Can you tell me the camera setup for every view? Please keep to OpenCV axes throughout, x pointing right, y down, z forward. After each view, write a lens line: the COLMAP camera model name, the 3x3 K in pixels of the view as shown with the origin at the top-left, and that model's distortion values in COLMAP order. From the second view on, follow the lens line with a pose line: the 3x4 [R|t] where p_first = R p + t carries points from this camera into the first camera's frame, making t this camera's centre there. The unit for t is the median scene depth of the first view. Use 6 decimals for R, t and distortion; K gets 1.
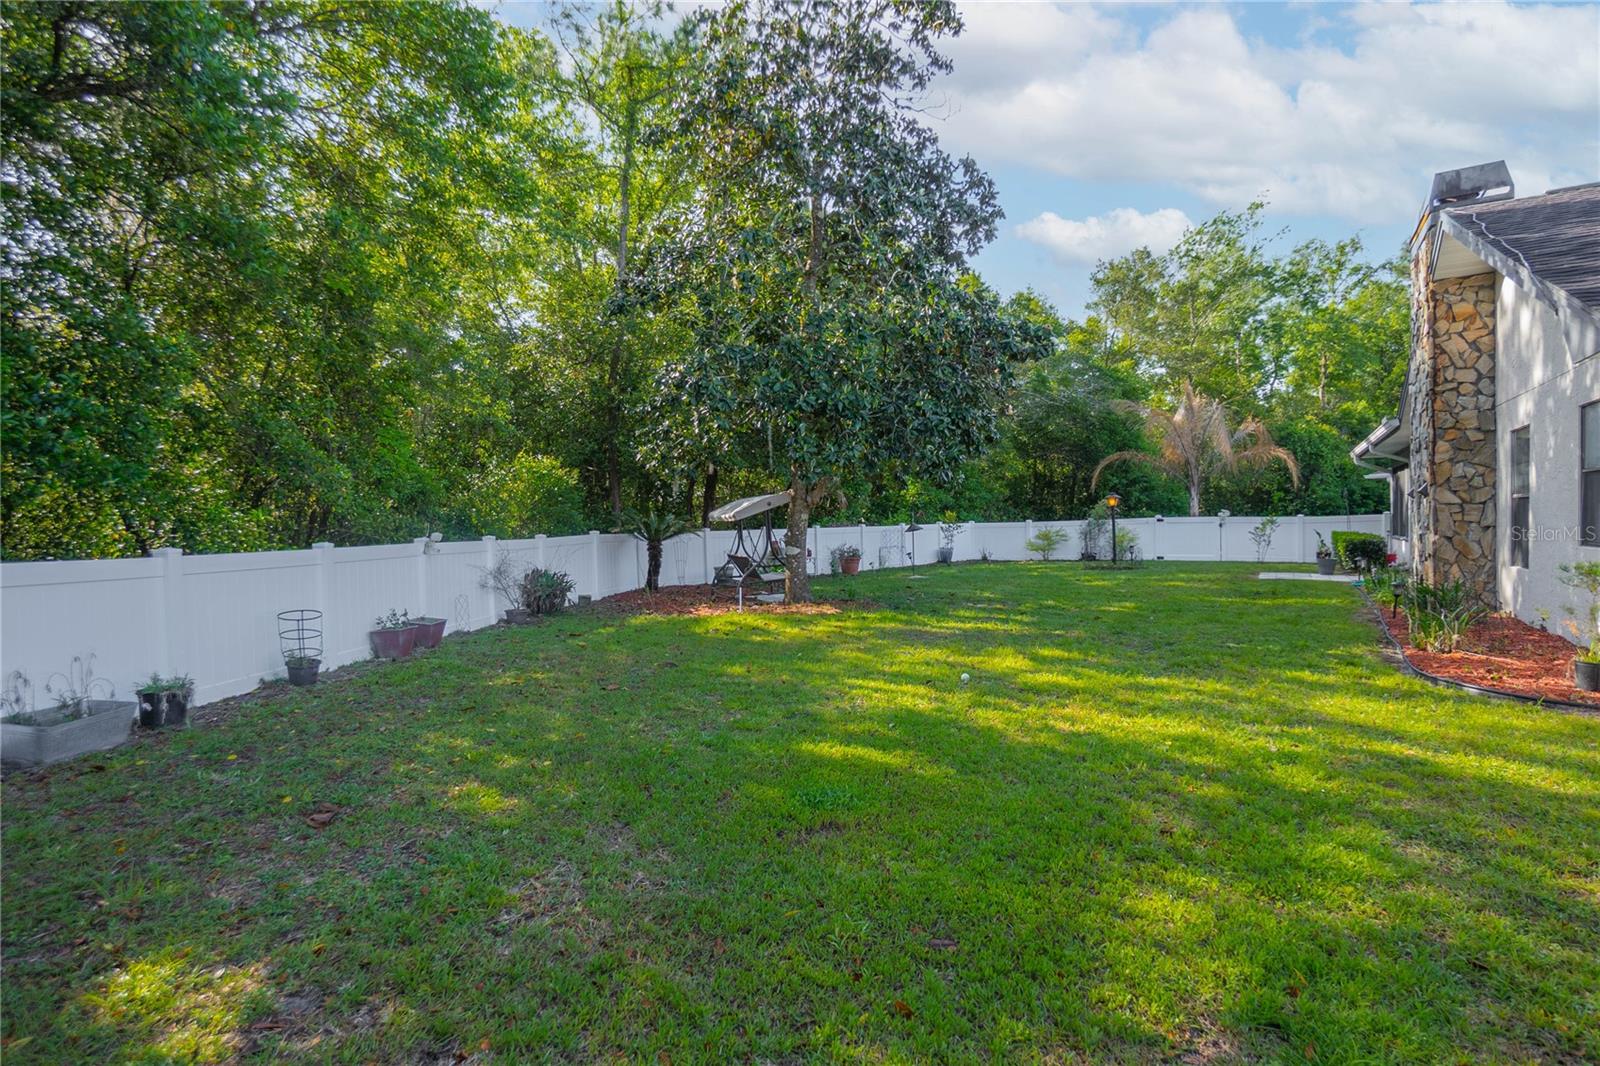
lens RADIAL K [[811.9, 0, 803.0], [0, 811.9, 531.0], [0, 0, 1]] dist [-0.023692, 0.007660]
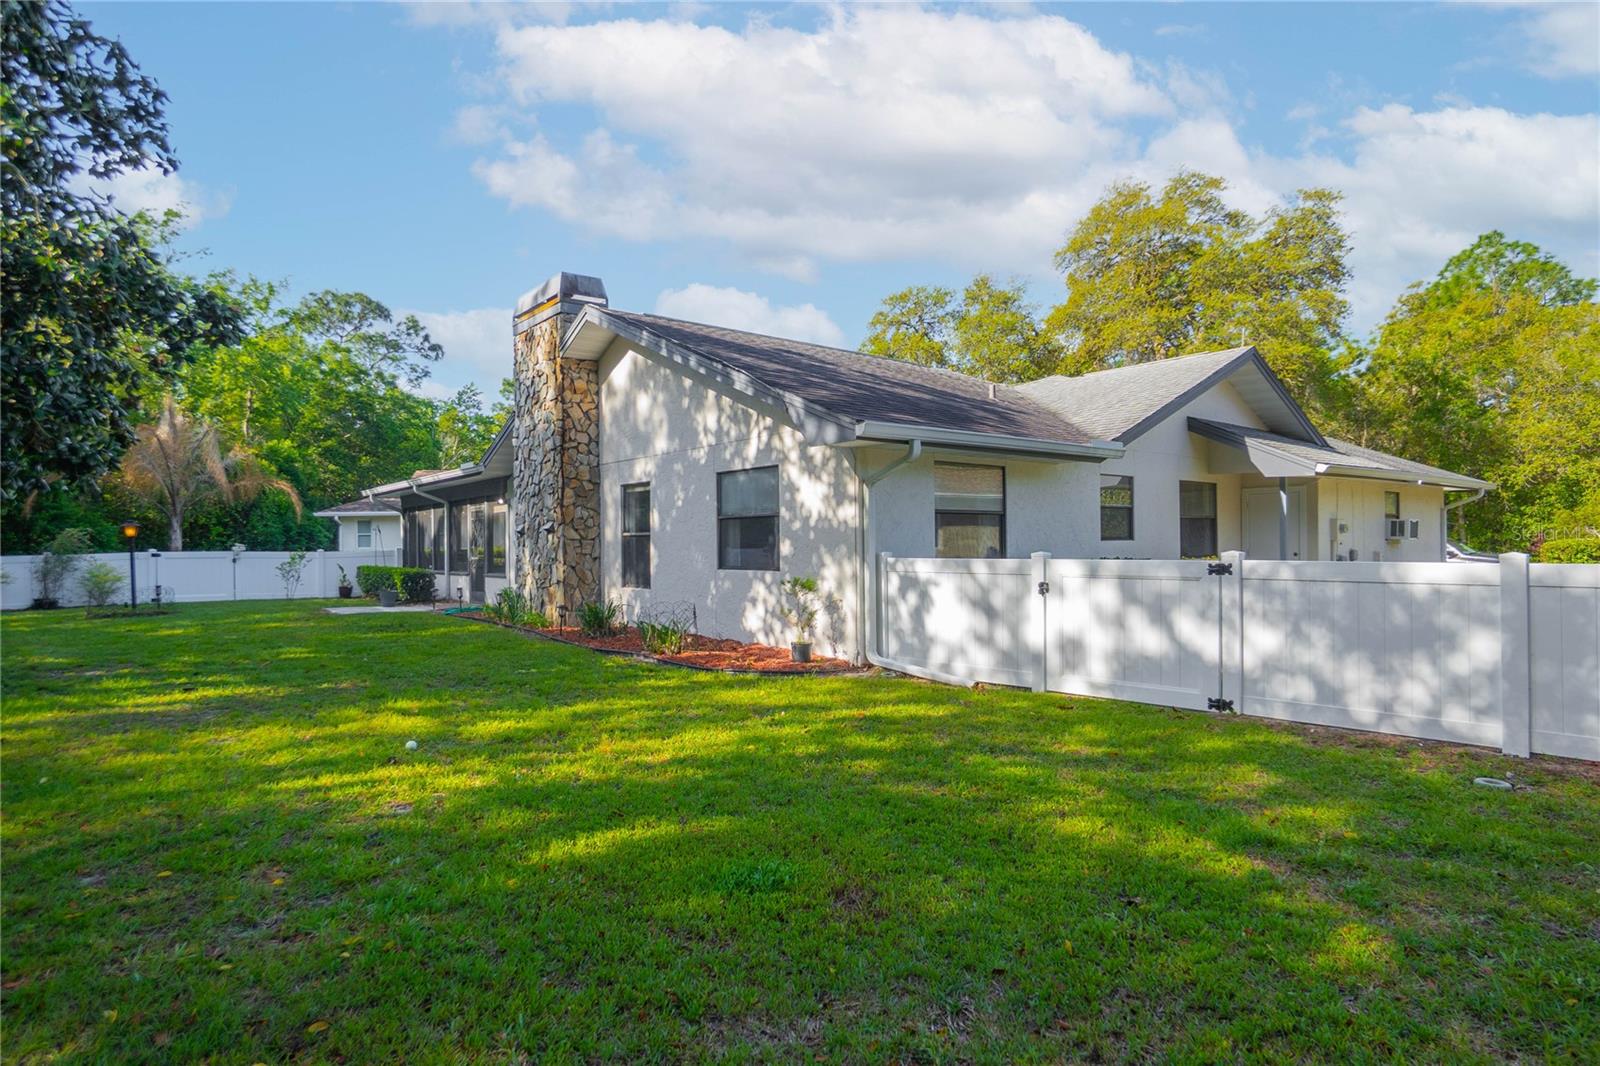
lens RADIAL K [[811.9, 0, 810.7], [0, 811.9, 542.5], [0, 0, 1]] dist [-0.023692, 0.007660]
pose [[0.391933, 0.014759, 0.919875, -0.199944], [0.013537, 0.999671, -0.021807, 0.002982], [-0.919894, 0.020999, 0.391604, 0.177116]]
